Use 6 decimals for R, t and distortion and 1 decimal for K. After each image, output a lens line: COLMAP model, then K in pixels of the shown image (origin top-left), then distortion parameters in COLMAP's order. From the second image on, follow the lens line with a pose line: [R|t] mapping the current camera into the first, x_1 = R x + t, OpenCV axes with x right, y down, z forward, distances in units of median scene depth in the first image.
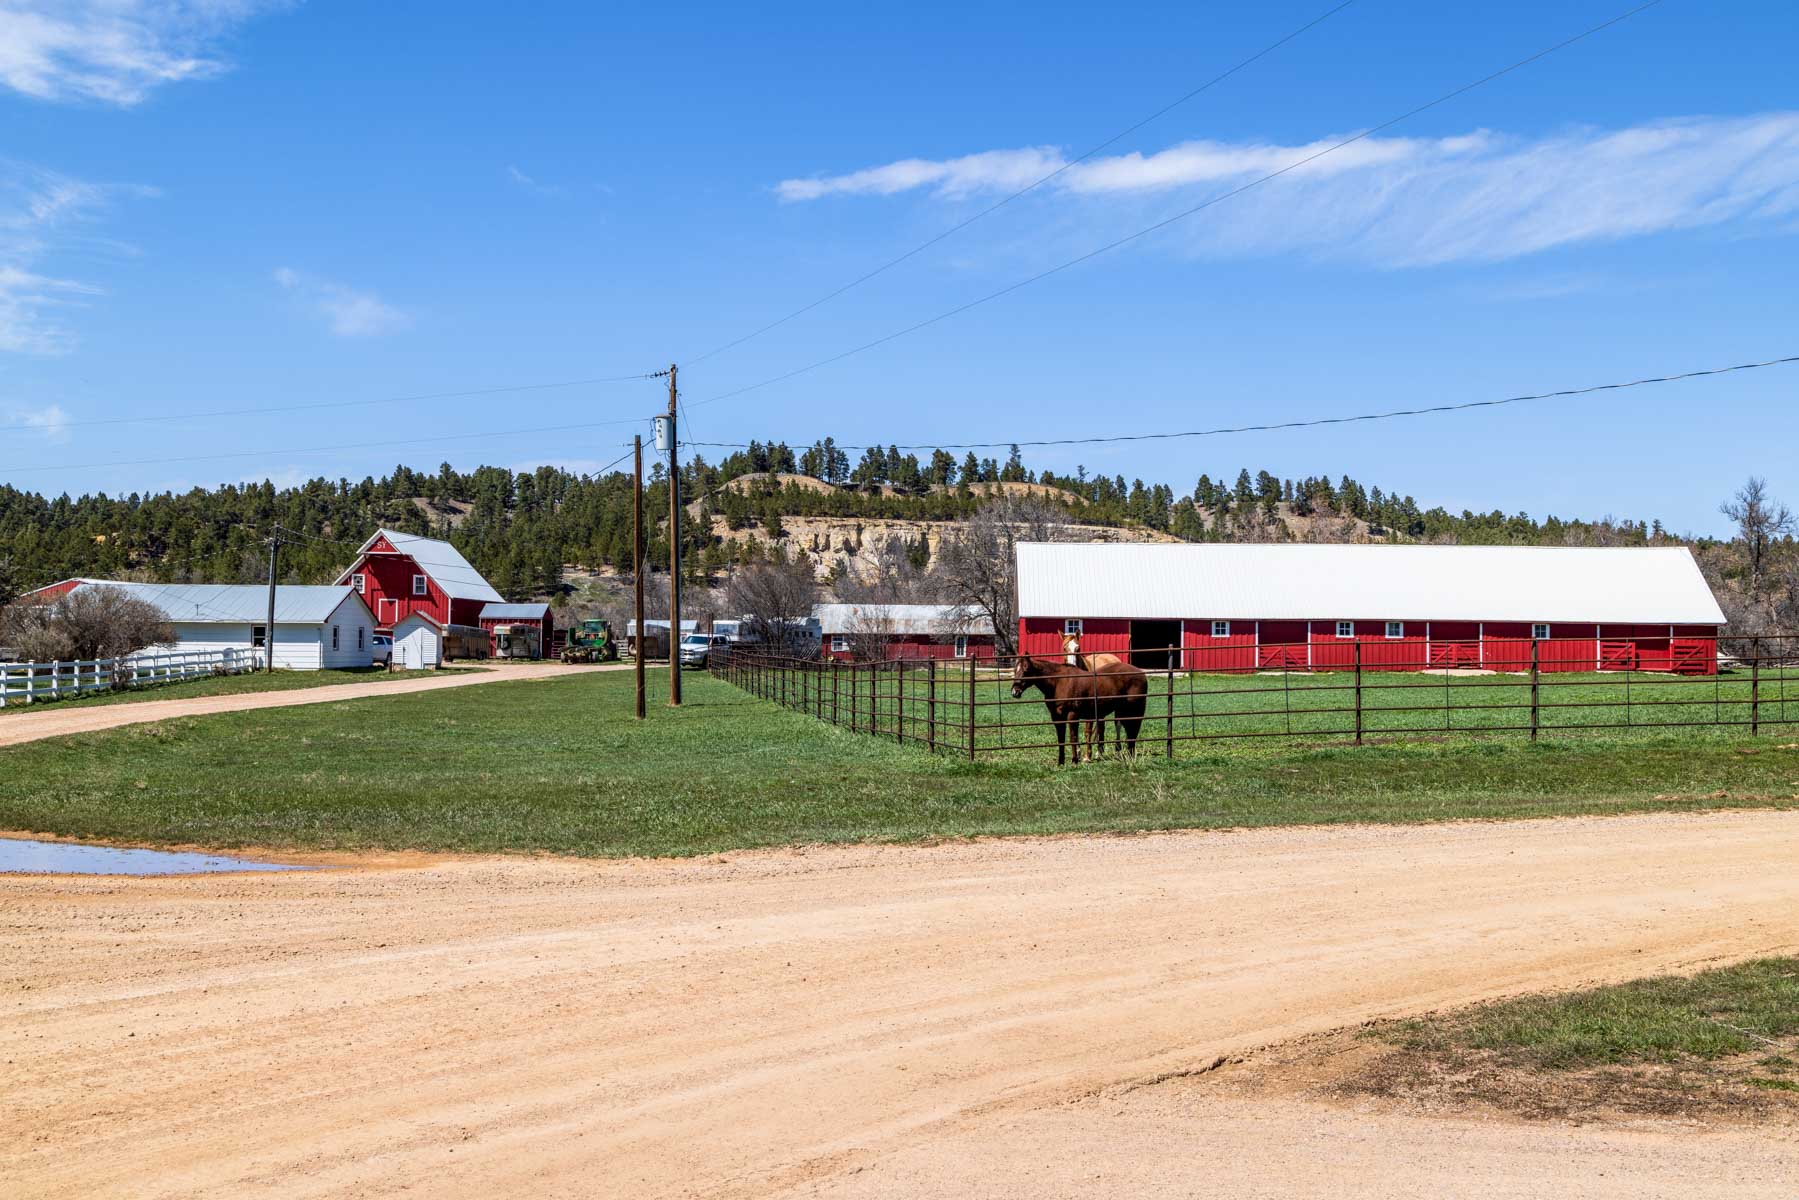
lens RADIAL K [[3826.5, 0, 899.5], [0, 3826.5, 600.6], [0, 0, 1]] dist [0.025810, 0.000000]
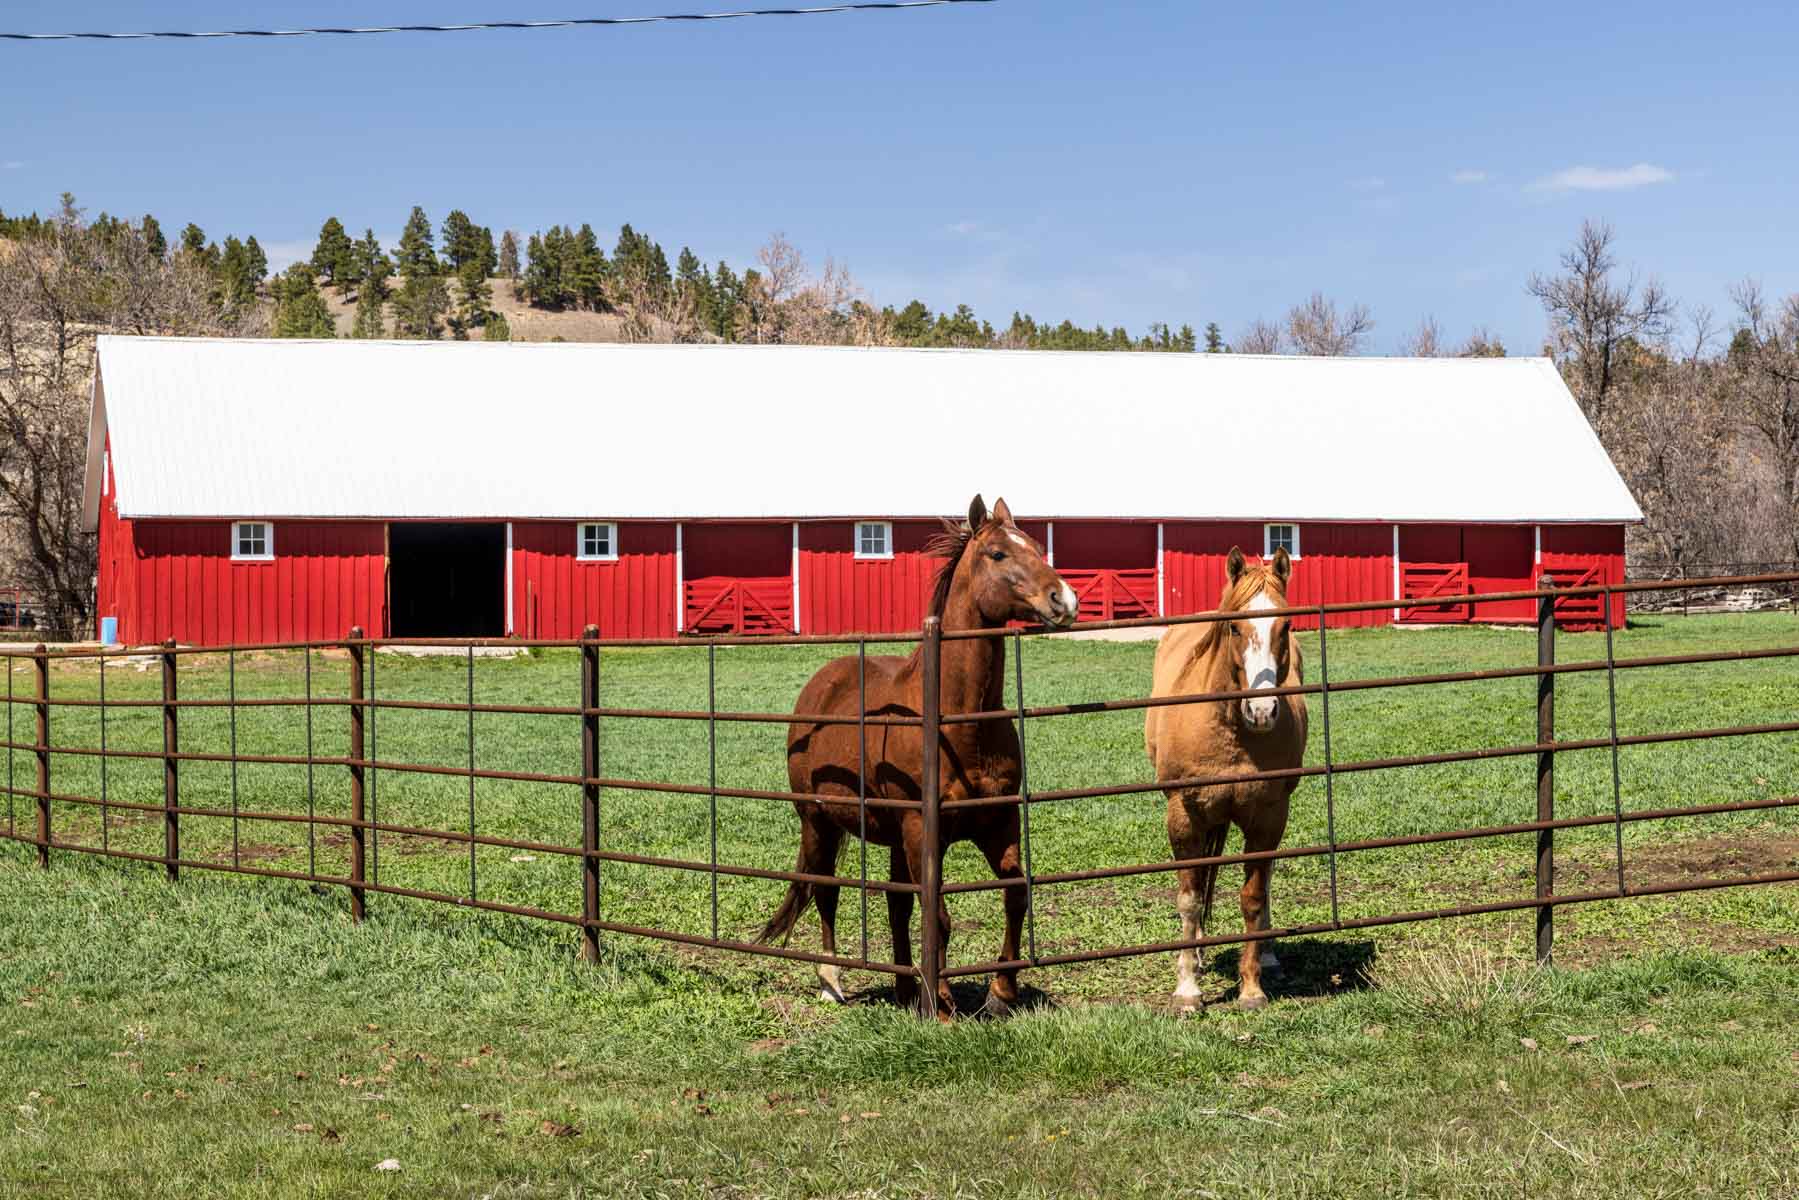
lens RADIAL K [[3826.5, 0, 899.6], [0, 3826.5, 598.9], [0, 0, 1]] dist [0.025810, 0.000000]
pose [[0.904253, -0.015632, 0.426711, -0.061597], [0.005430, 0.999670, 0.025113, 0.002921], [-0.426963, -0.020392, 0.904039, 0.543117]]
